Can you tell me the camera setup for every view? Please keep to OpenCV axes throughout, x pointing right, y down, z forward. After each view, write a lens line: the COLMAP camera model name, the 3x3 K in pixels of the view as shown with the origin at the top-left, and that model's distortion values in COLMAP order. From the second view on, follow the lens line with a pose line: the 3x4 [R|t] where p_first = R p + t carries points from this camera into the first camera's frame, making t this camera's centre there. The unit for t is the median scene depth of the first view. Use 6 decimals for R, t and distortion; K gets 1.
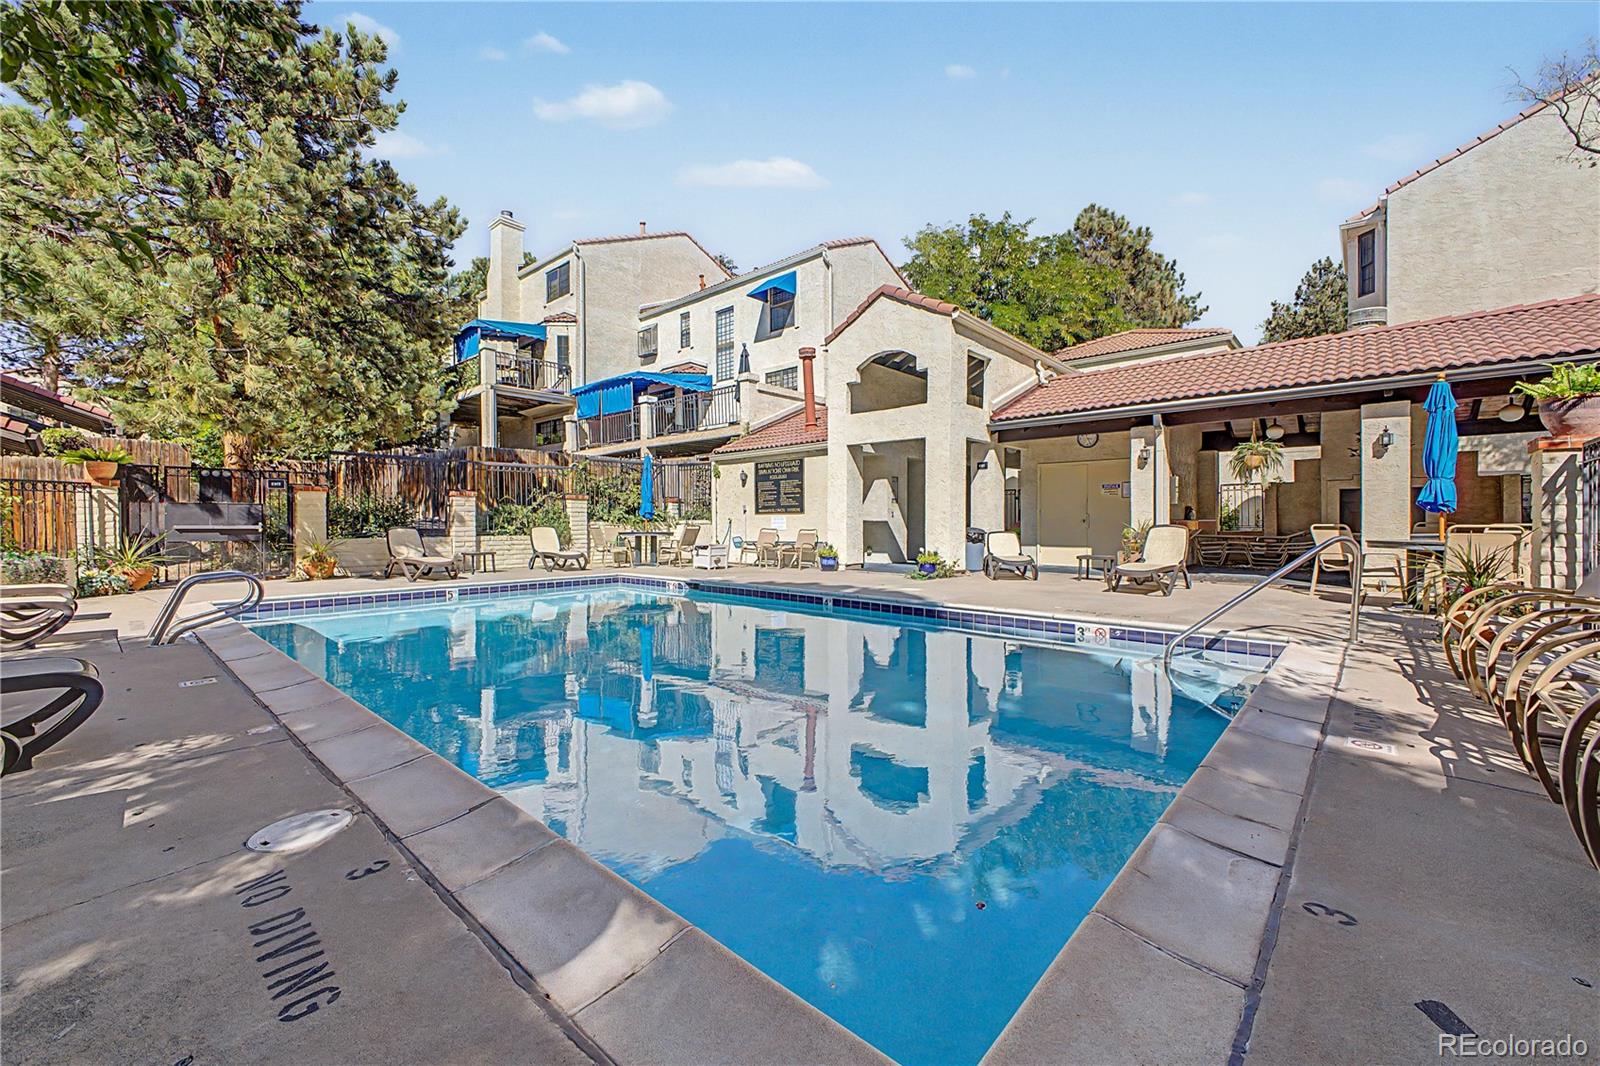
lens RADIAL K [[630.6, 0, 799.7], [0, 630.6, 525.4], [0, 0, 1]] dist [0.013001, -0.004576]
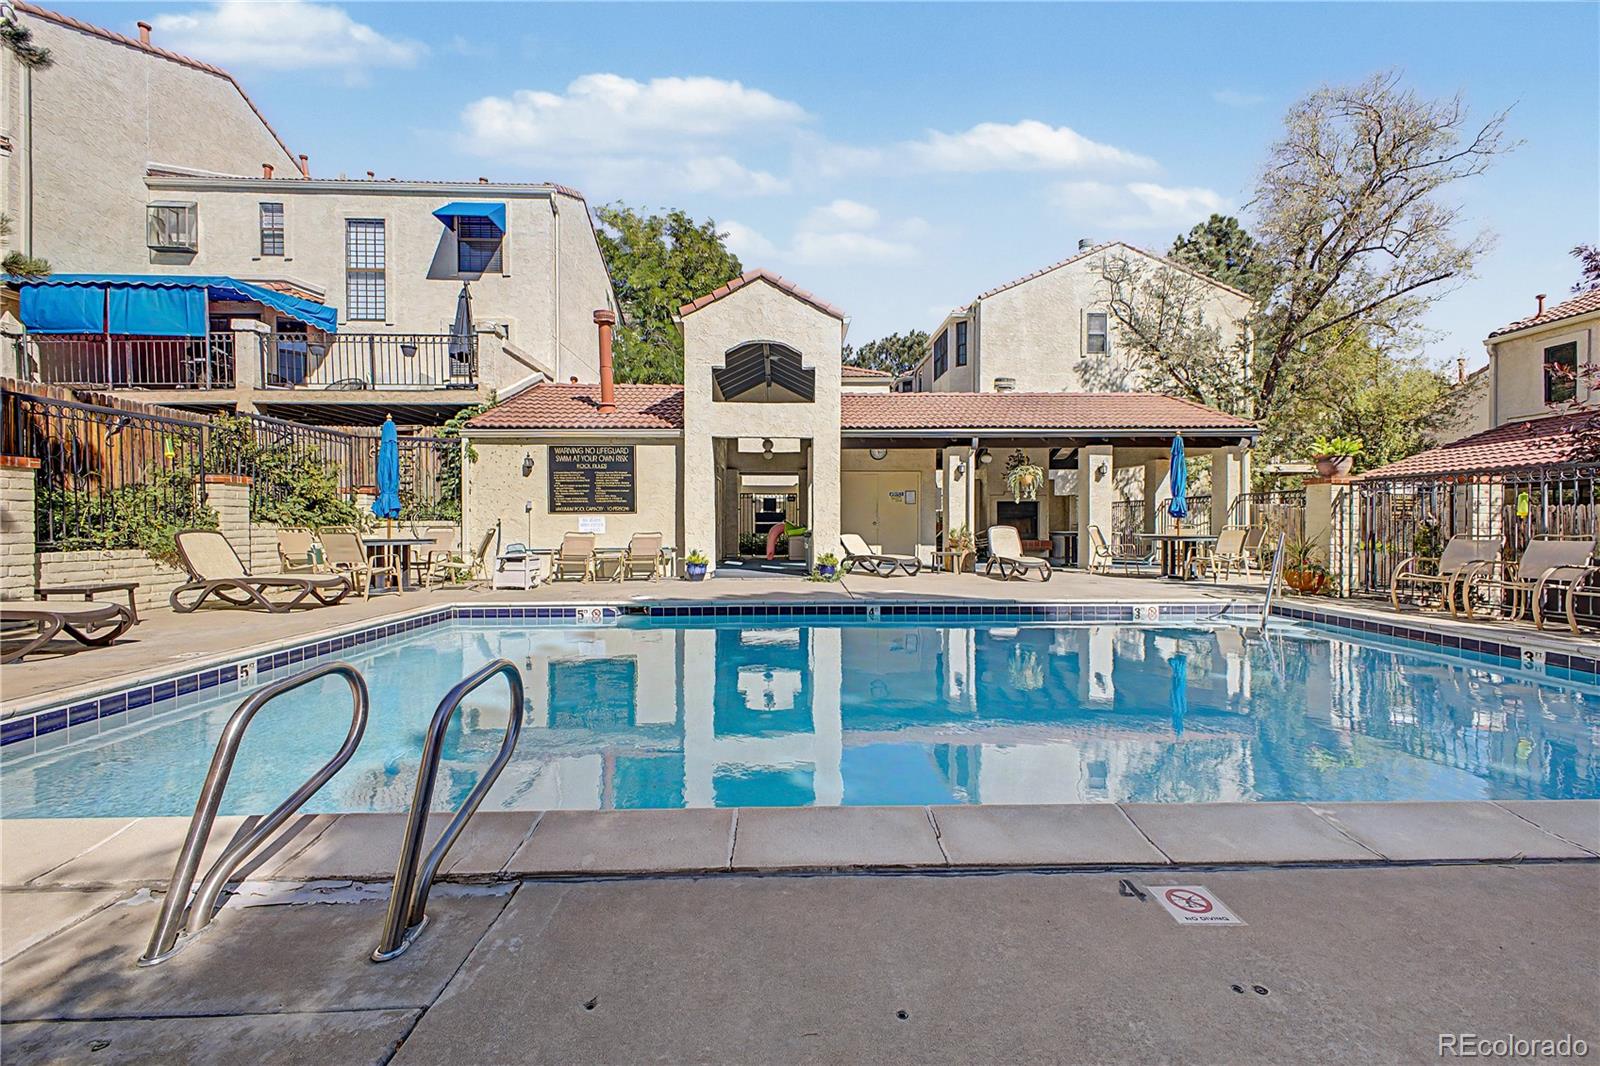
lens RADIAL K [[630.6, 0, 799.7], [0, 630.6, 525.4], [0, 0, 1]] dist [0.013001, -0.004576]
pose [[0.725436, -0.000799, 0.688289, -0.379874], [0.002377, 0.999996, -0.001344, -0.001097], [-0.688285, 0.002611, 0.725435, 0.235672]]
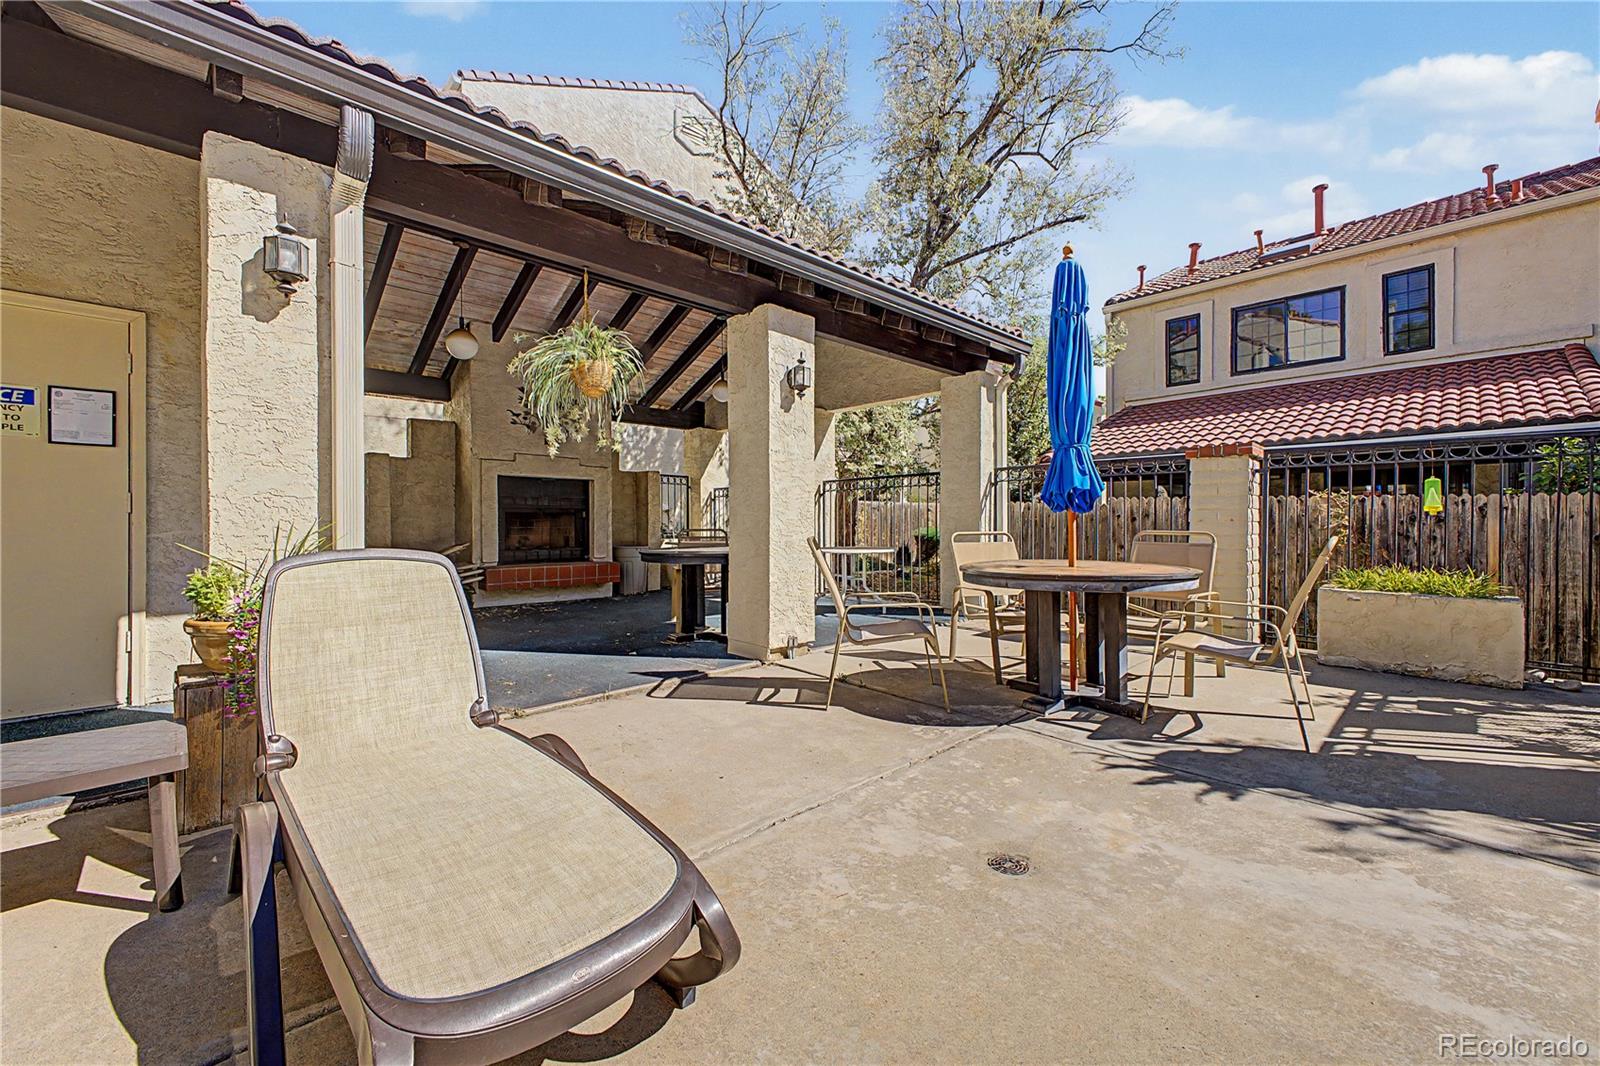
lens RADIAL K [[630.6, 0, 799.7], [0, 630.6, 525.4], [0, 0, 1]] dist [0.013001, -0.004576]
pose [[0.077592, -0.001020, 0.996985, 0.226548], [0.009219, 0.999957, 0.000306, -0.005049], [-0.996943, 0.009168, 0.077598, 0.563907]]
